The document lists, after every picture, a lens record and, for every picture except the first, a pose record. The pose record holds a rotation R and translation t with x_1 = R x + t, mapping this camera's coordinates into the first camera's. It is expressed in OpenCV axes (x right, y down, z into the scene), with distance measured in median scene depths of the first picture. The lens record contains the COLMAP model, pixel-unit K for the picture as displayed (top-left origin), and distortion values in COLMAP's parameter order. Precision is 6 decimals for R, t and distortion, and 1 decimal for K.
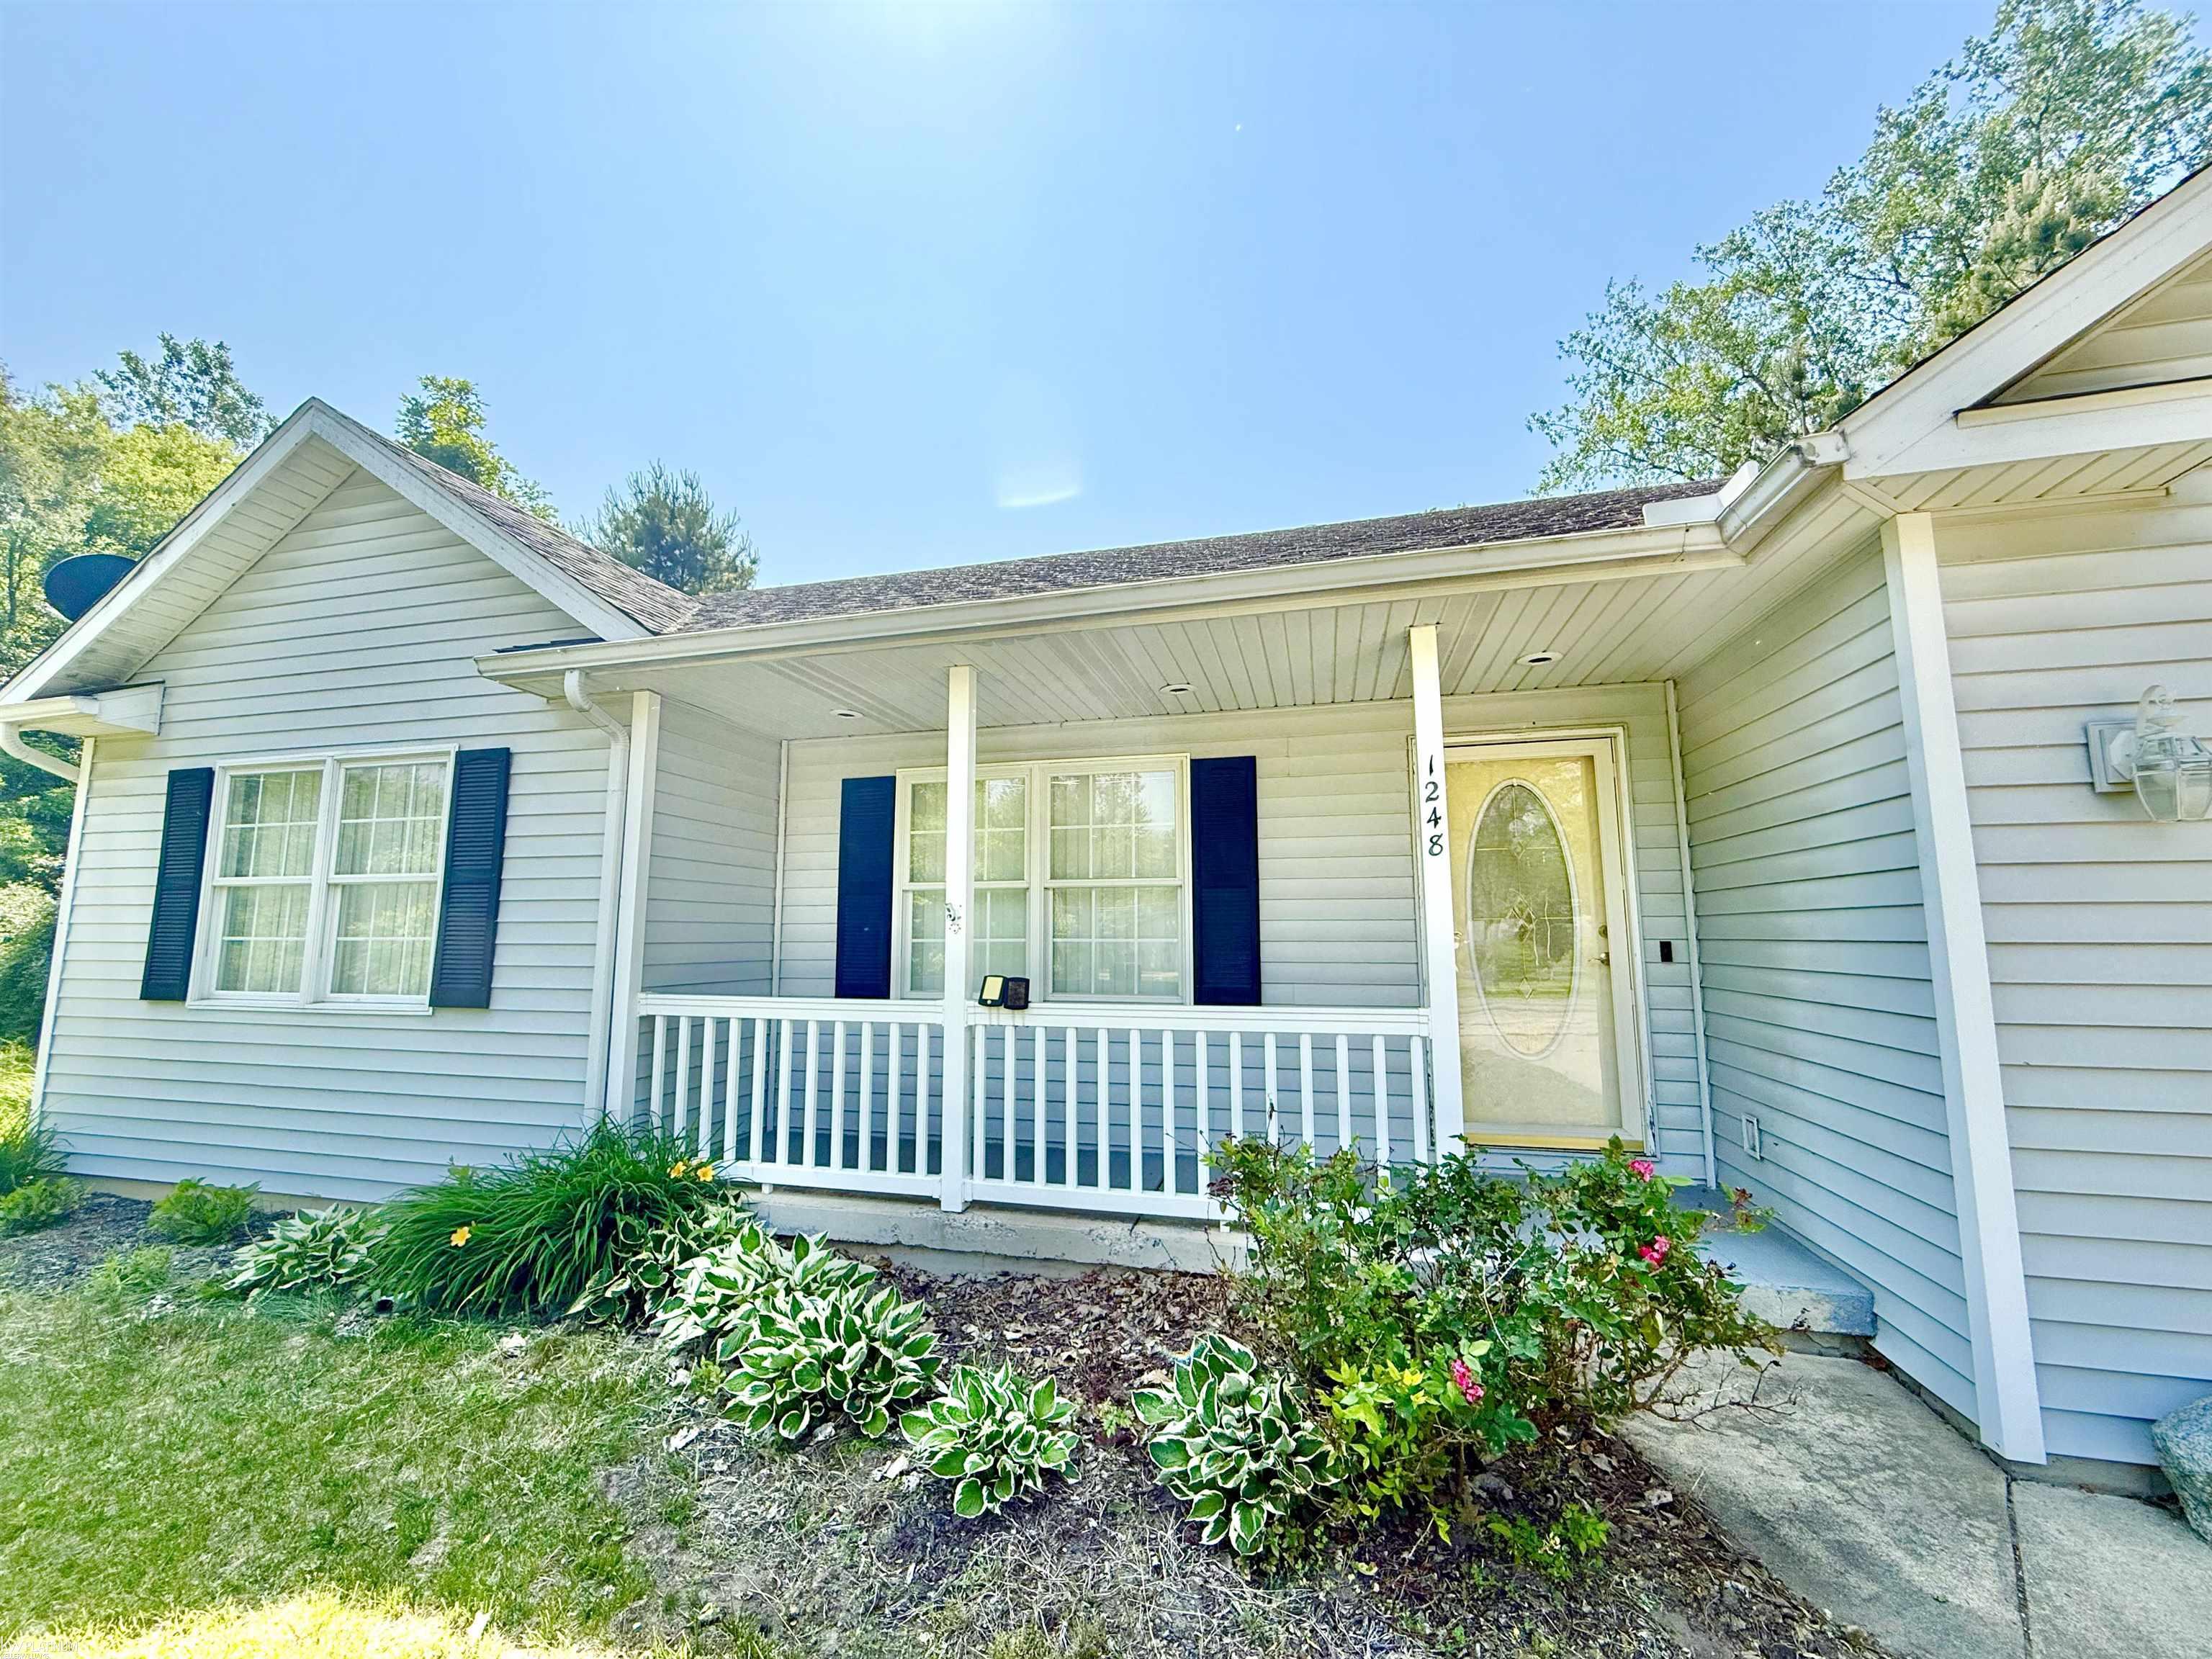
lens RADIAL K [[884.8, 0, 1097.5], [0, 884.8, 826.5], [0, 0, 1]] dist [-0.001388, 0.000855]
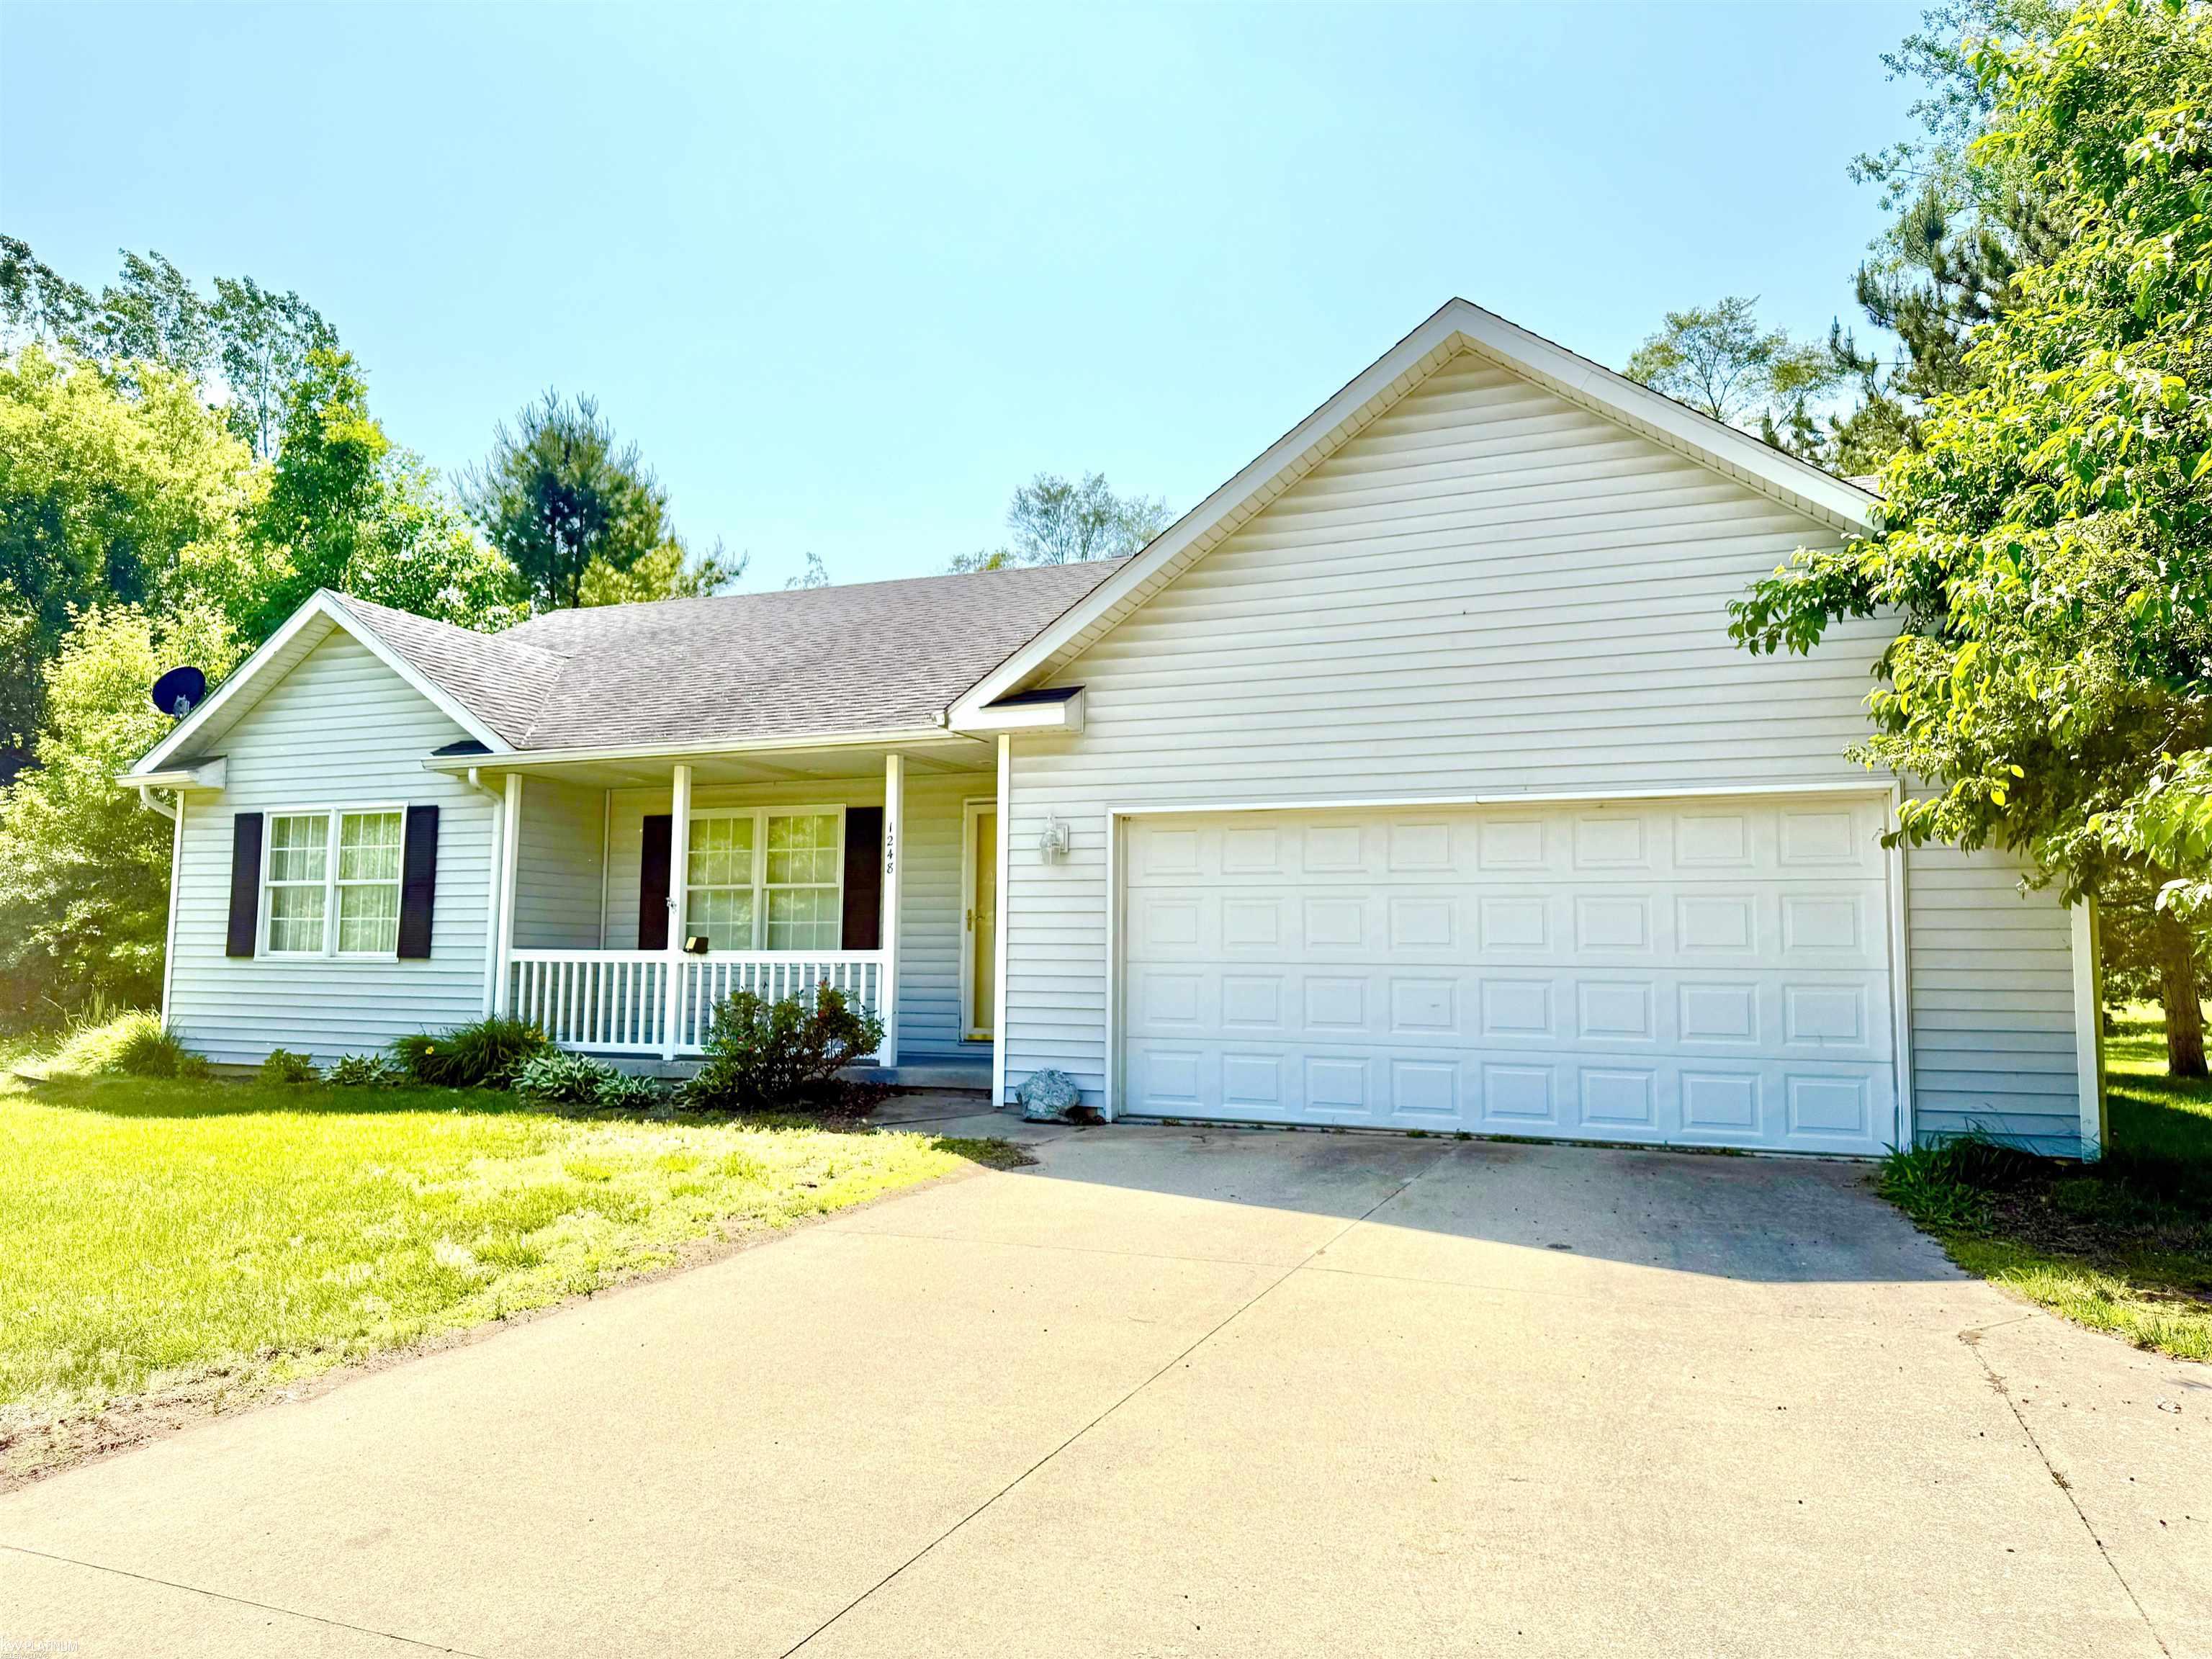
lens RADIAL K [[1573.1, 0, 1136.6], [0, 1573.1, 814.2], [0, 0, 1]] dist [0.016223, -0.041679]
pose [[0.991907, -0.002841, -0.126934, 1.017774], [0.005661, 0.999745, 0.021860, -0.127983], [0.126840, -0.022402, 0.991670, -1.777797]]
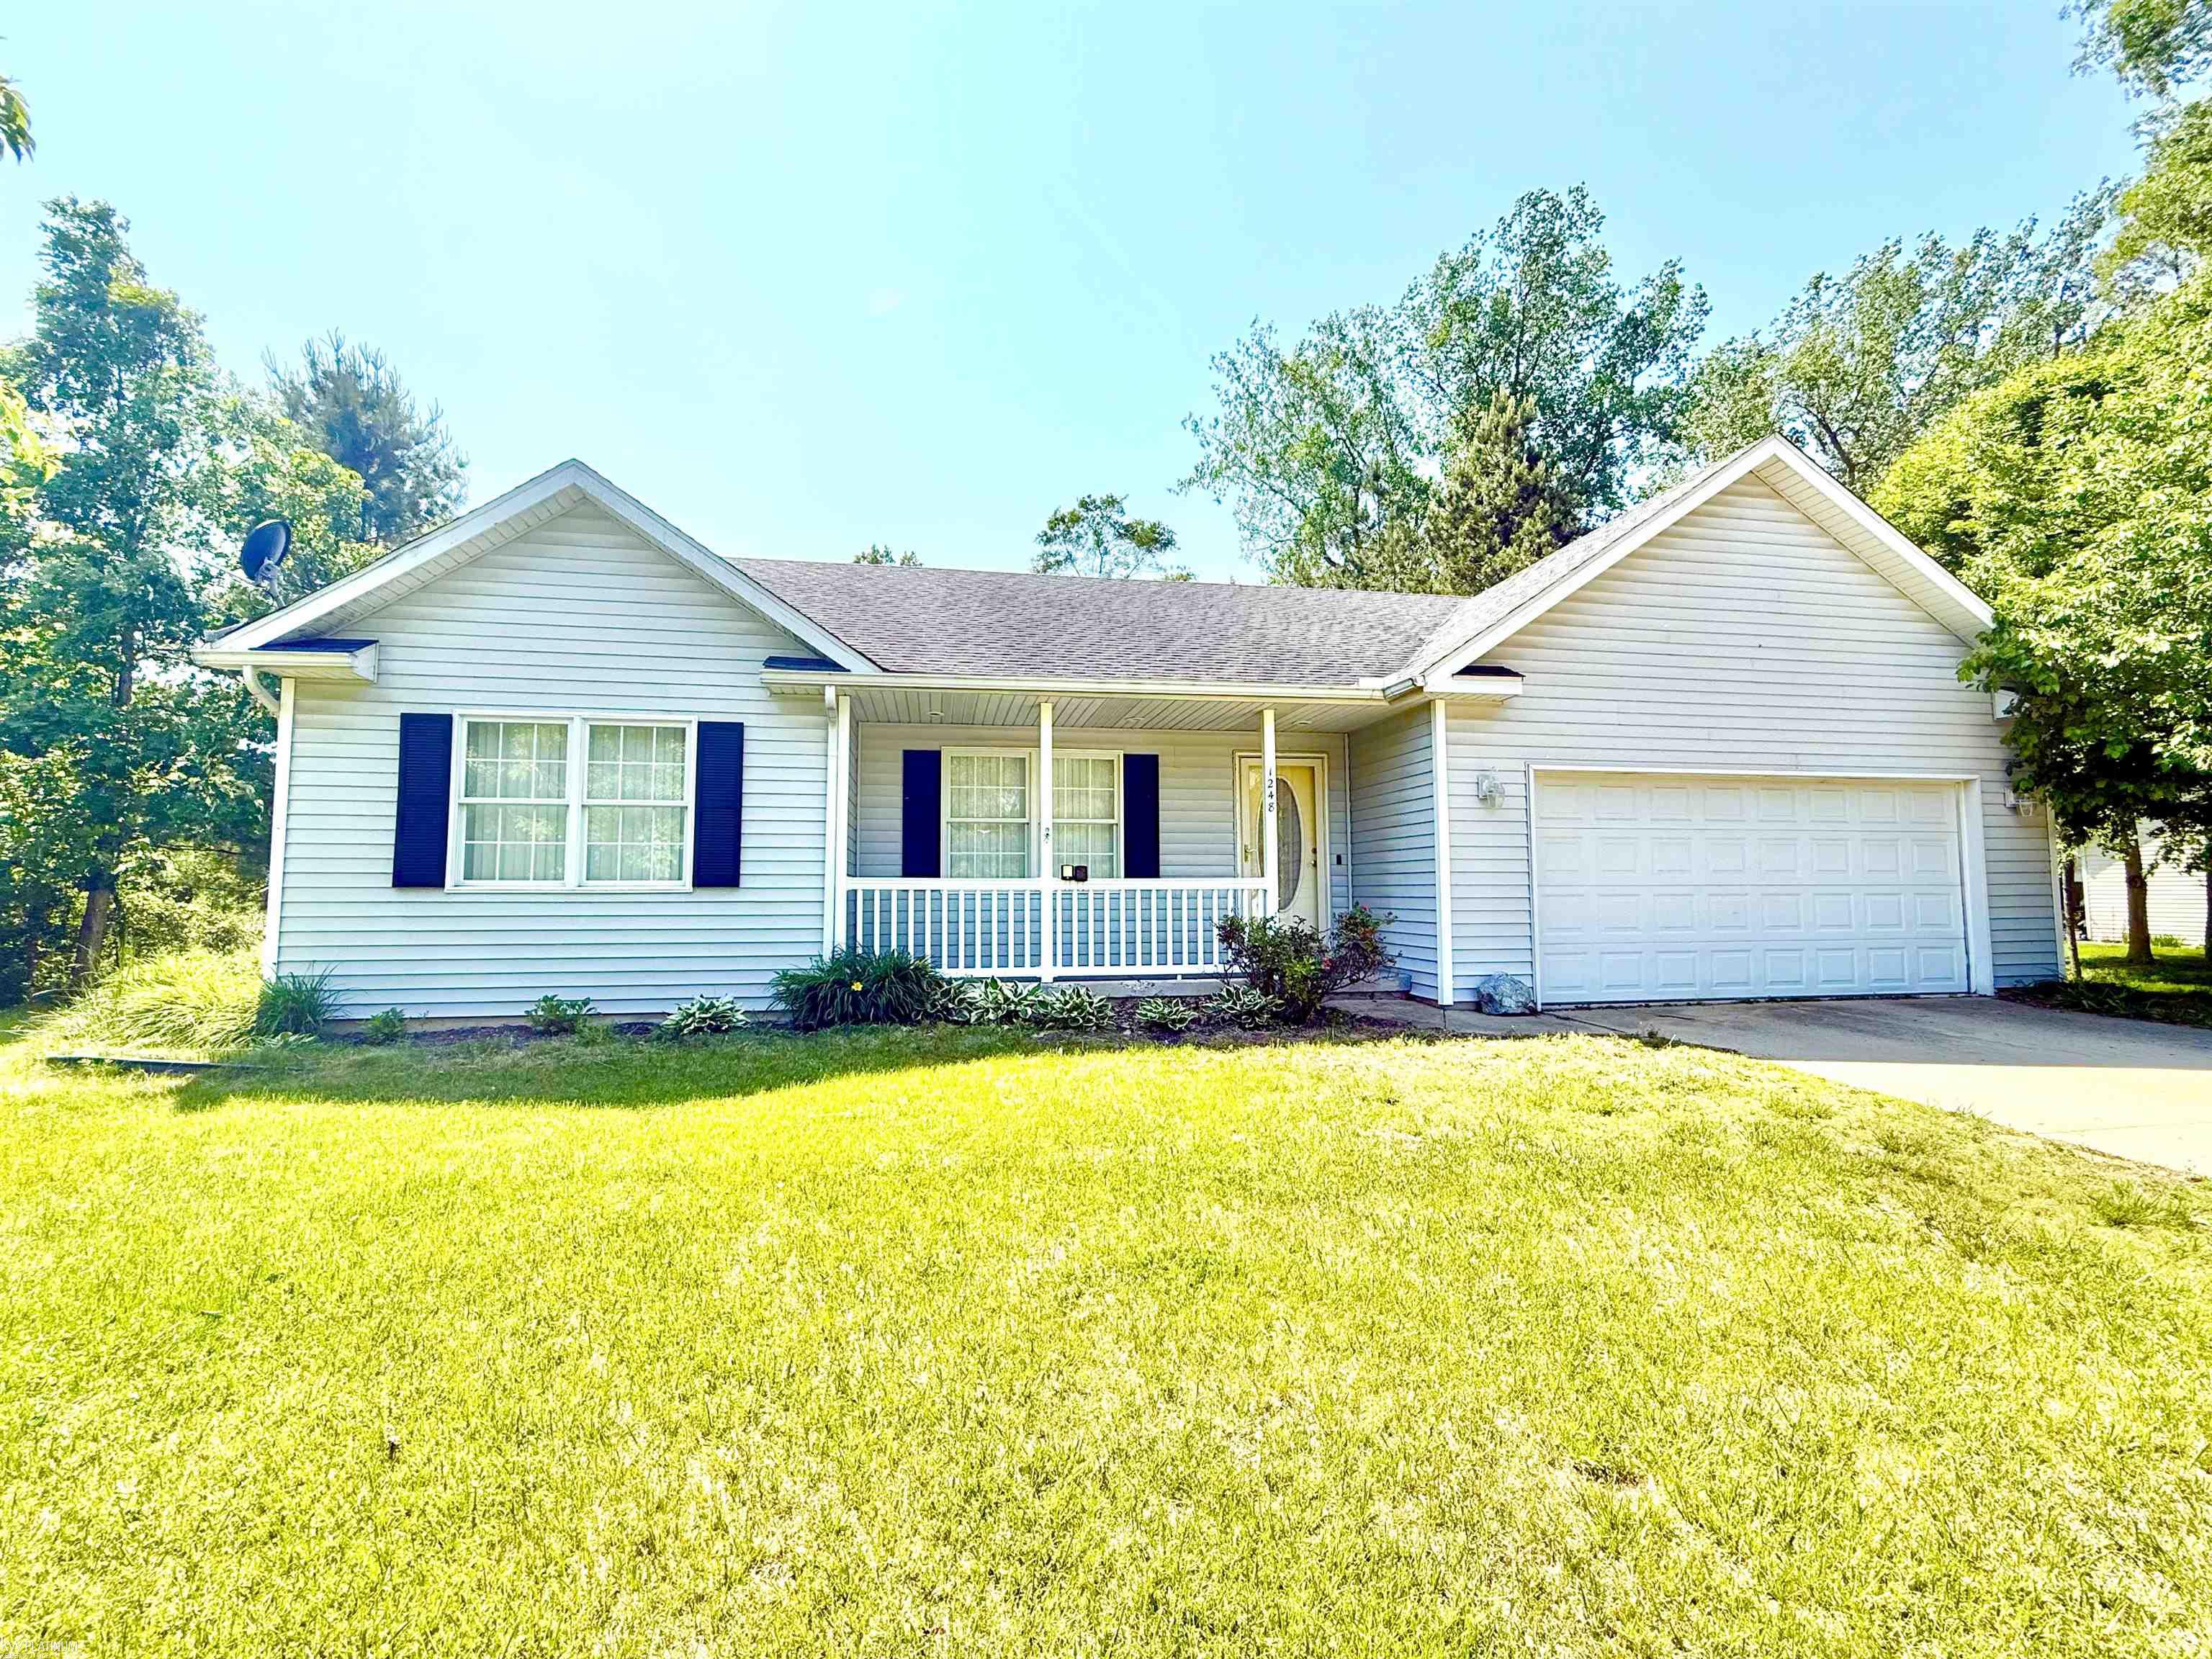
lens RADIAL K [[973.7, 0, 1115.8], [0, 973.7, 819.5], [0, 0, 1]] dist [-0.012494, -0.000034]
pose [[0.904383, 0.030680, 0.425618, -0.781227], [-0.049964, 0.998165, 0.034216, -0.009227], [-0.423787, -0.052210, 0.904256, -0.820407]]
